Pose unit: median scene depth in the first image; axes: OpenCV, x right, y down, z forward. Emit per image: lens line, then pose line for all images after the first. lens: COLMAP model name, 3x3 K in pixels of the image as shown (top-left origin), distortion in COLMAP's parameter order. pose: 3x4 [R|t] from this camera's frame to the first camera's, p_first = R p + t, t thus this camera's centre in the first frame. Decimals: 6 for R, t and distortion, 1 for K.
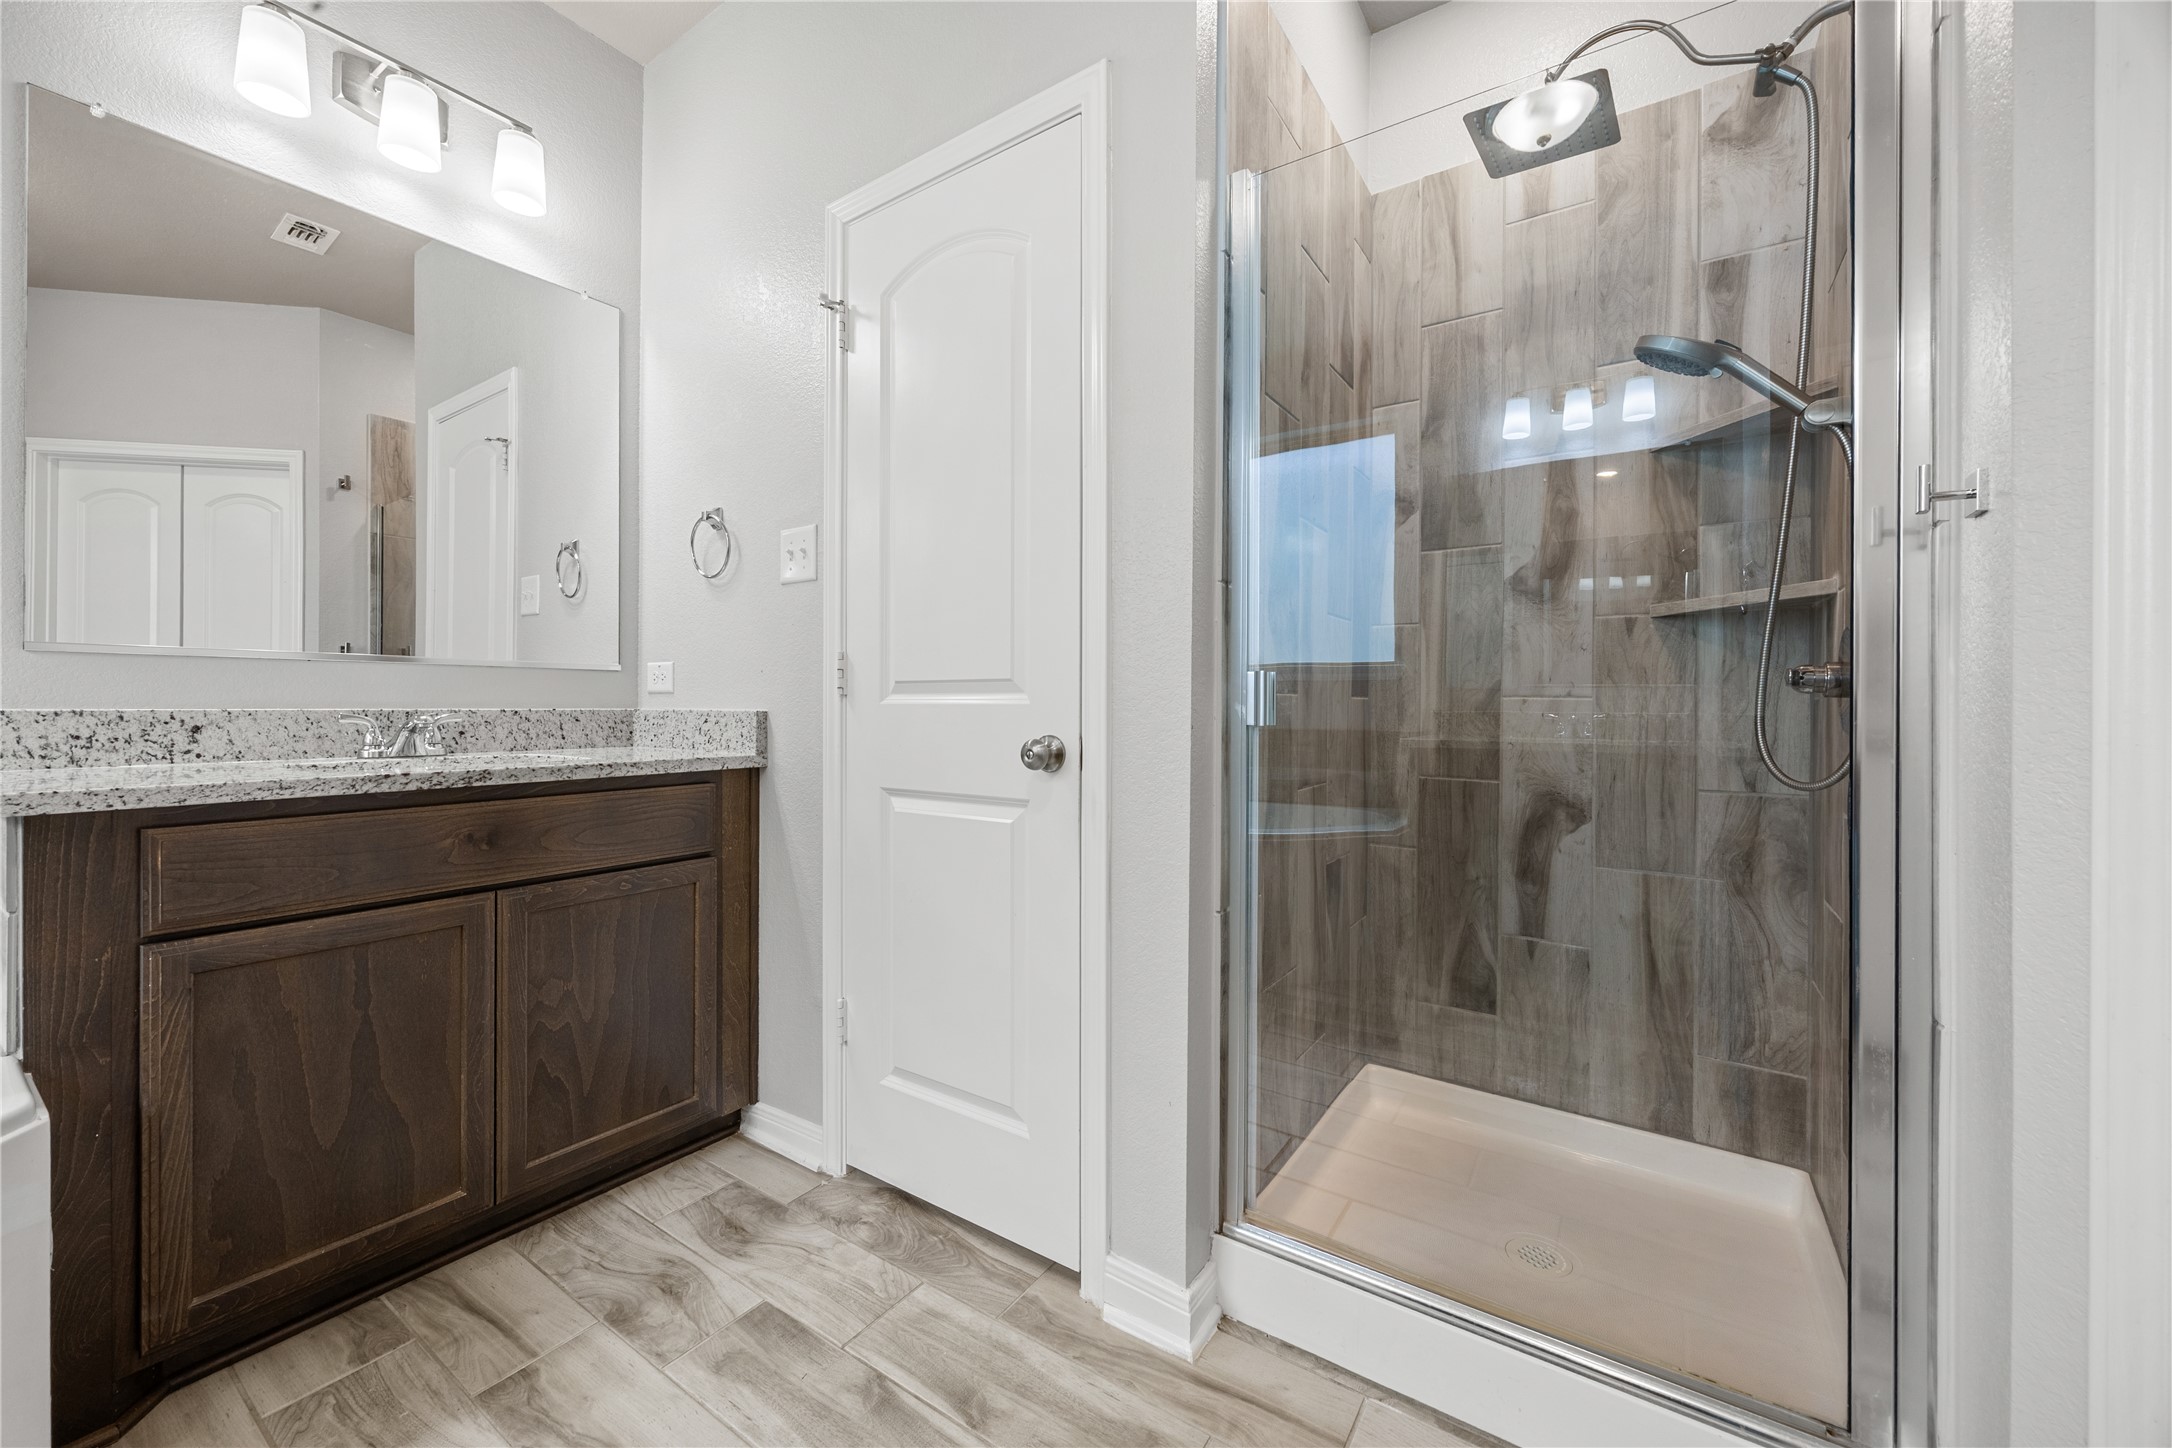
lens RADIAL K [[840.4, 0, 1081.2], [0, 840.4, 712.4], [0, 0, 1]] dist [-0.000271, -0.000285]
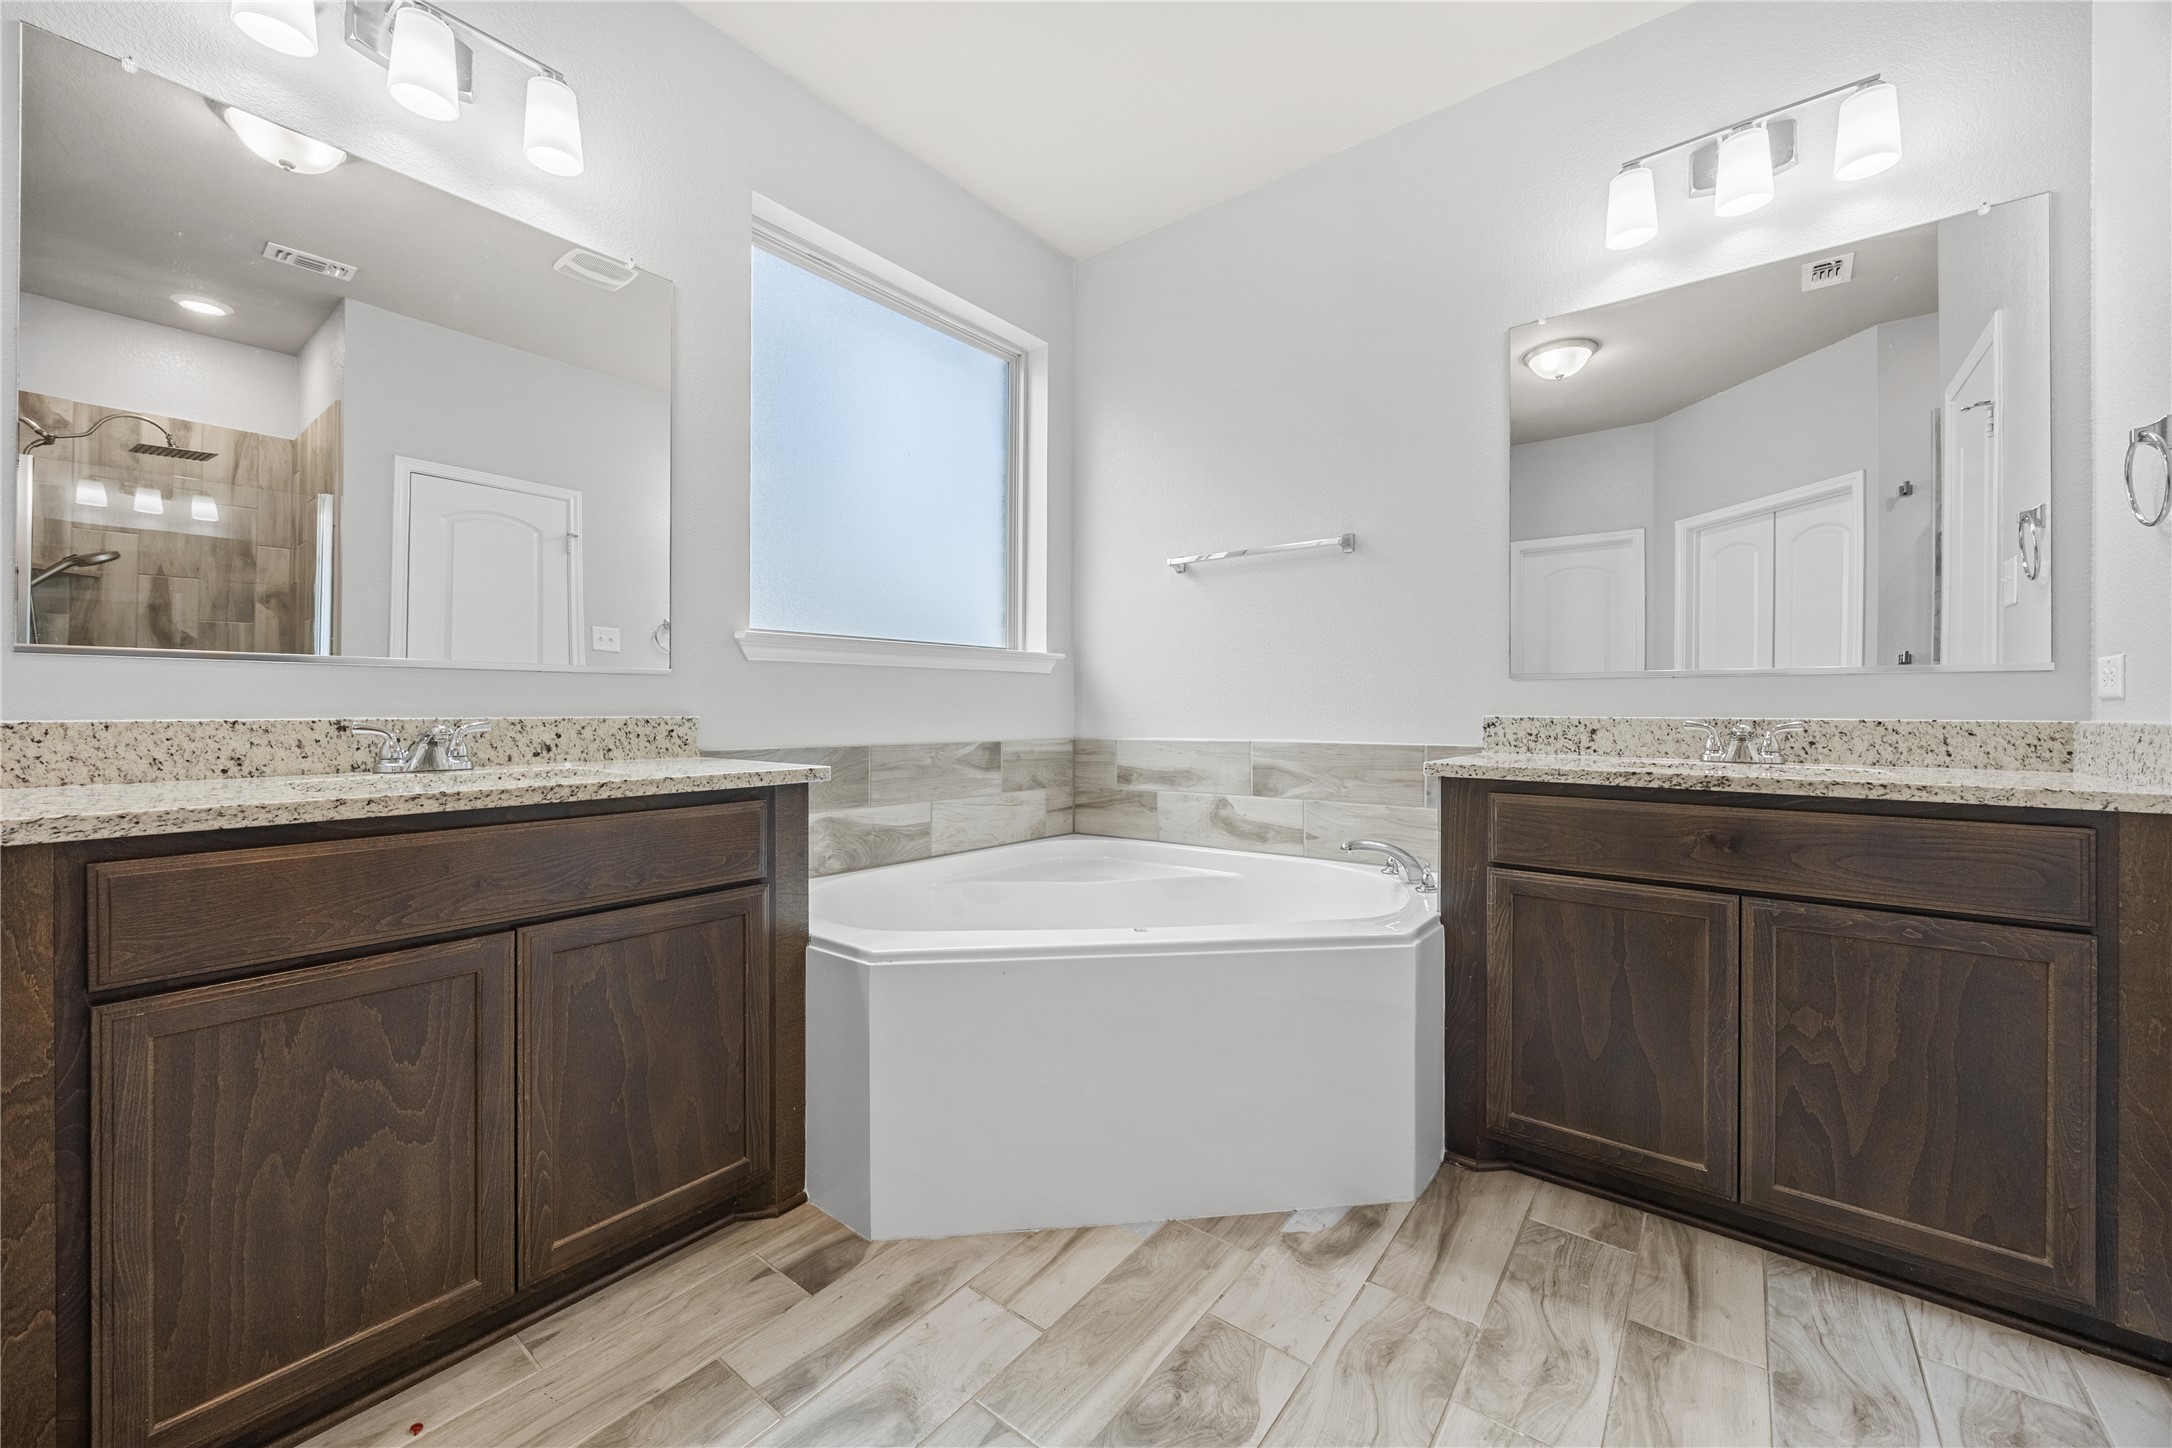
lens RADIAL K [[828.0, 0, 1083.5], [0, 828.0, 724.6], [0, 0, 1]] dist [-0.001067, -0.000181]
pose [[-0.068526, 0.014667, -0.997542, 0.360446], [-0.014267, 0.999775, 0.015680, -0.000573], [0.997547, 0.015306, -0.068301, 0.267006]]
